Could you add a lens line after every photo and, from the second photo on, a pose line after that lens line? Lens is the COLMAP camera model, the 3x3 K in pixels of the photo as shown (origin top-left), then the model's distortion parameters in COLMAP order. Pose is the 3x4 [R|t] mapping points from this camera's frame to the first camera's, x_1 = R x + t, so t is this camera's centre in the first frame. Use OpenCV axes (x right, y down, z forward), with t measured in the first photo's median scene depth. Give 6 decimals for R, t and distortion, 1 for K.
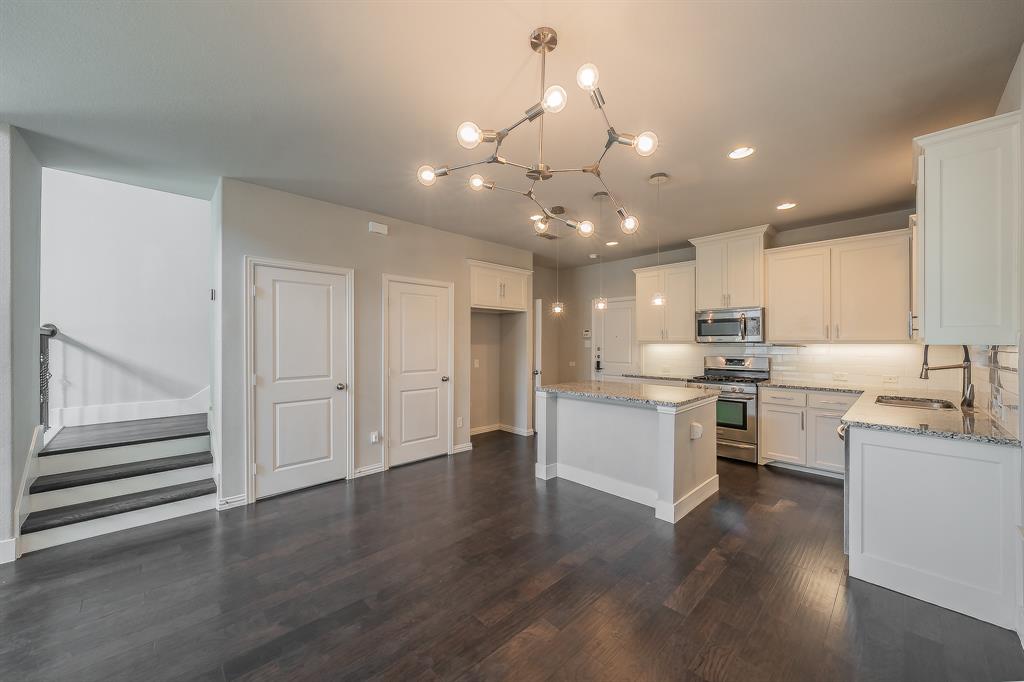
lens RADIAL K [[377.8, 0, 518.4], [0, 377.8, 341.4], [0, 0, 1]] dist [-0.000963, -0.000088]
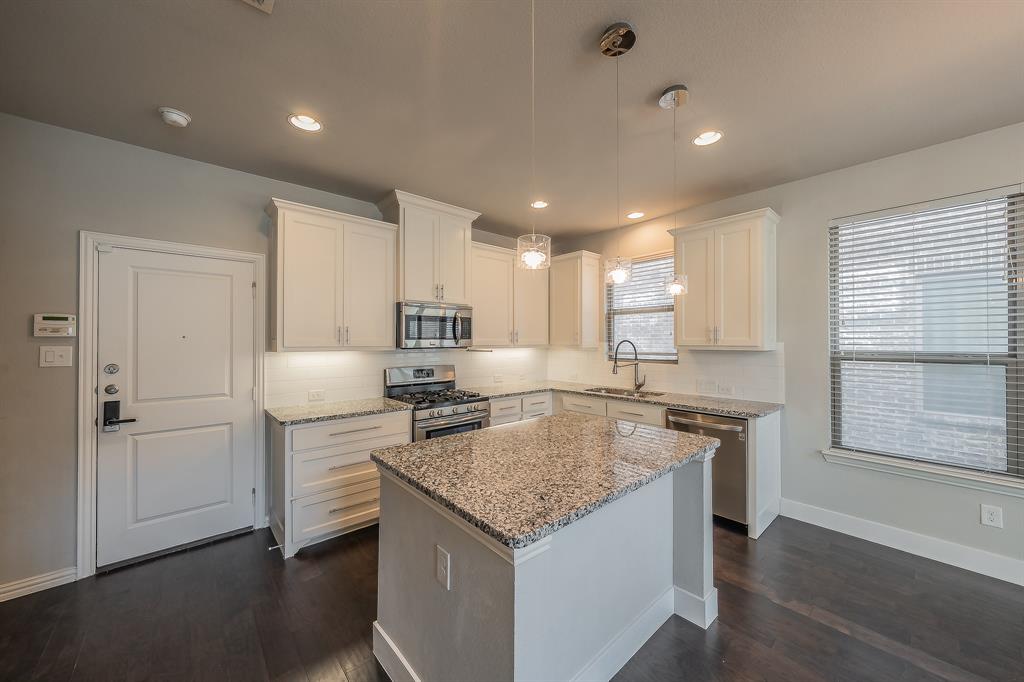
lens RADIAL K [[369.6, 0, 510.4], [0, 369.6, 339.5], [0, 0, 1]] dist [-0.000780, -0.000073]
pose [[0.055275, 0.004349, 0.998462, -0.182848], [-0.002779, 0.999987, -0.004202, -0.012132], [-0.998467, -0.002543, 0.055286, 0.844179]]
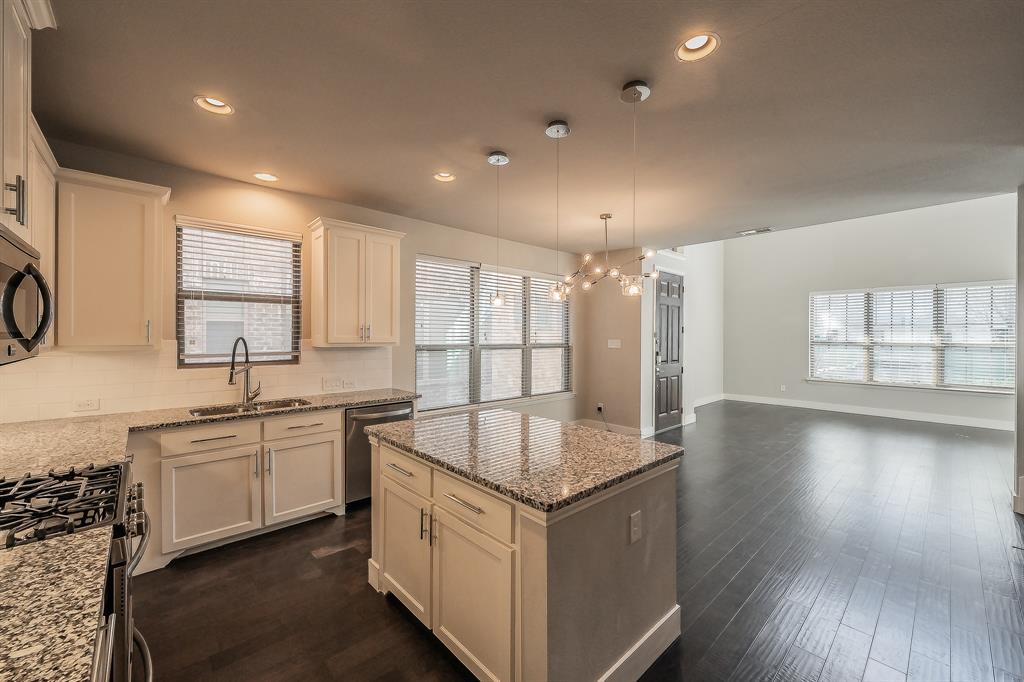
lens RADIAL K [[401.6, 0, 509.8], [0, 401.6, 338.2], [0, 0, 1]] dist [0.001303, 0.000082]
pose [[-0.999245, -0.004467, 0.038593, 0.208977], [-0.004411, 0.999989, 0.001529, -0.016245], [-0.038599, 0.001357, -0.999254, 1.299219]]
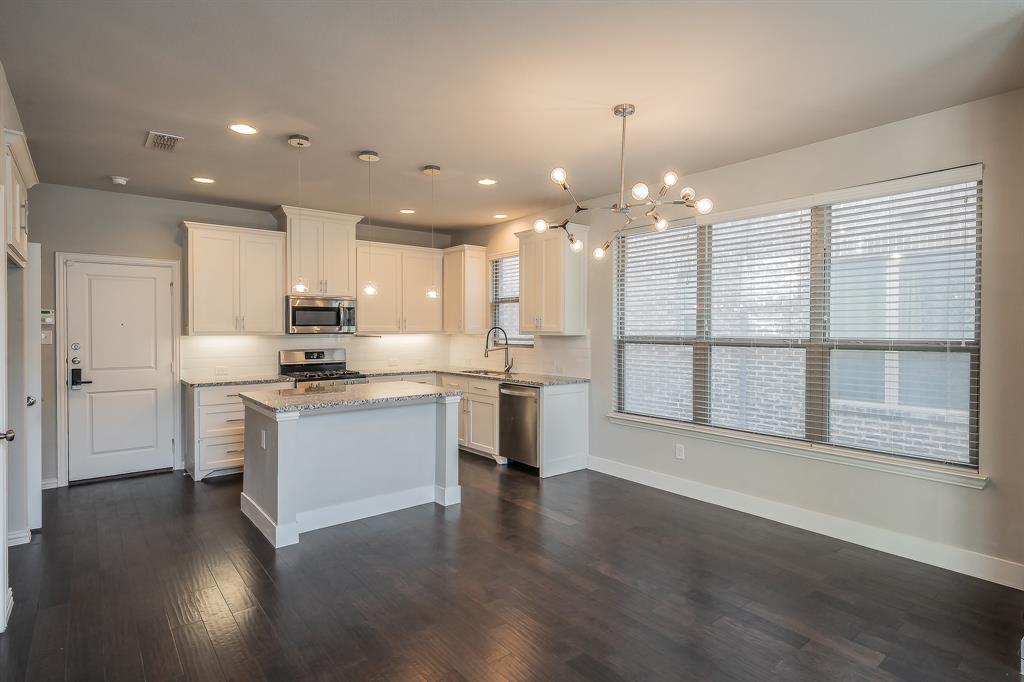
lens RADIAL K [[530.0, 0, 509.2], [0, 530.0, 336.3], [0, 0, 1]] dist [0.004068, 0.001301]
pose [[0.101748, -0.014529, 0.994704, -0.680752], [-0.003600, 0.999881, 0.014973, -0.011479], [-0.994804, -0.005105, 0.101683, 0.446406]]
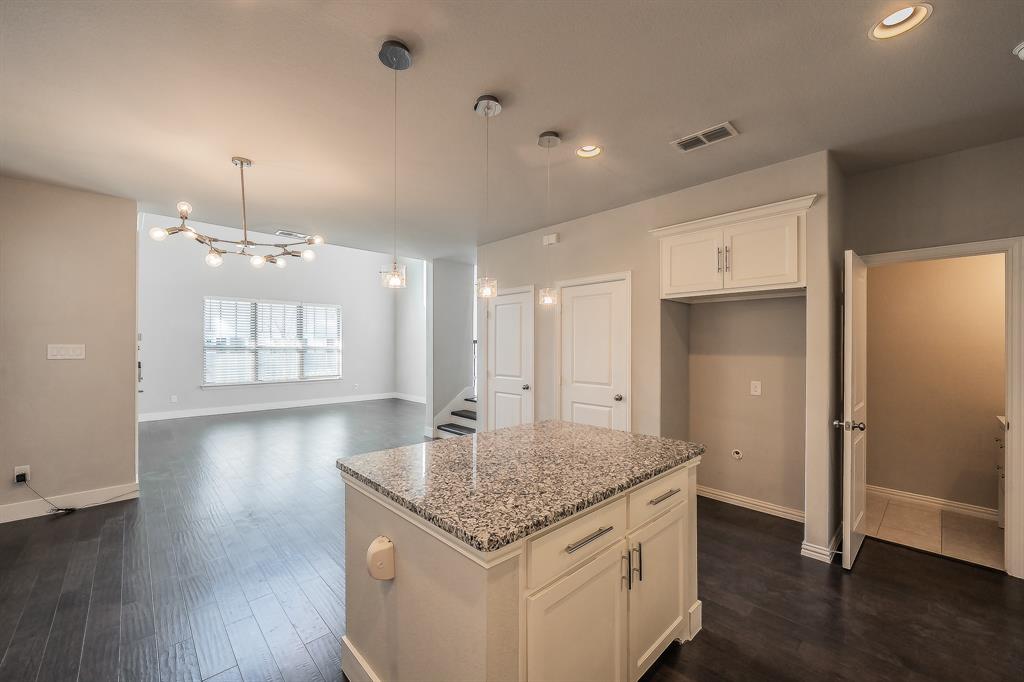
lens RADIAL K [[401.3, 0, 508.6], [0, 401.3, 346.5], [0, 0, 1]] dist [0.001051, 0.000079]
pose [[-0.019352, 0.001574, -0.999812, 0.643735], [-0.000483, 0.999999, 0.001584, -0.007444], [0.999813, 0.000513, -0.019351, 0.798195]]
